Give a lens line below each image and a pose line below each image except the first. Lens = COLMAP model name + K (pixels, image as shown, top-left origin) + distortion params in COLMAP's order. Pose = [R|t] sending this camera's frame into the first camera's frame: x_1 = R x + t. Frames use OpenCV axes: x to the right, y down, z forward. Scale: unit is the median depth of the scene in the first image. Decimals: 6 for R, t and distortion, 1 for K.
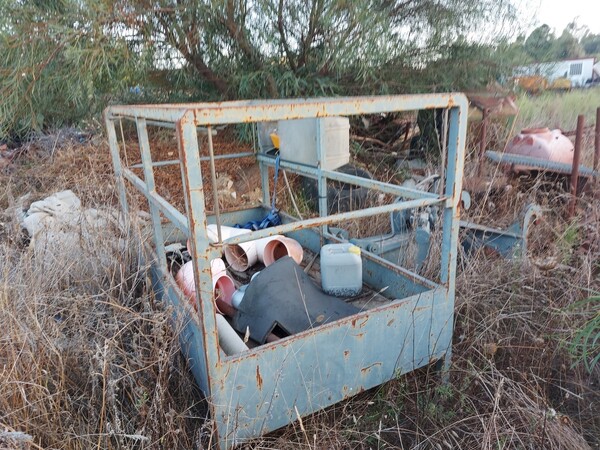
lens RADIAL K [[430.2, 0, 300.0], [0, 430.2, 225.0], [0, 0, 1]] dist [0.048060, -0.003429]
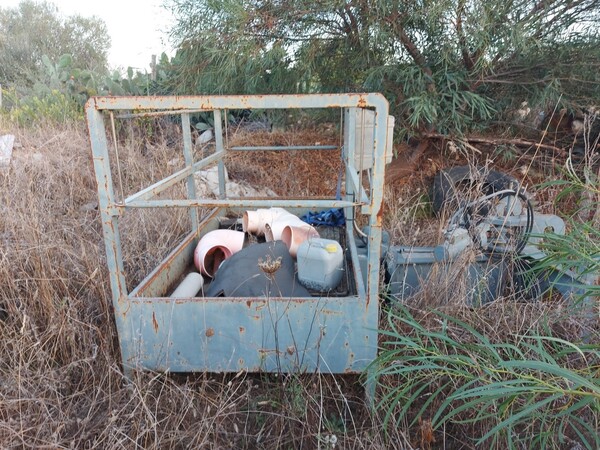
lens RADIAL K [[430.2, 0, 300.0], [0, 430.2, 225.0], [0, 0, 1]] dist [0.048060, -0.003429]
pose [[0.852834, 0.176186, -0.491561, 0.721889], [-0.171340, 0.983659, 0.055299, -0.047104], [0.493272, 0.037063, 0.869085, 0.120412]]
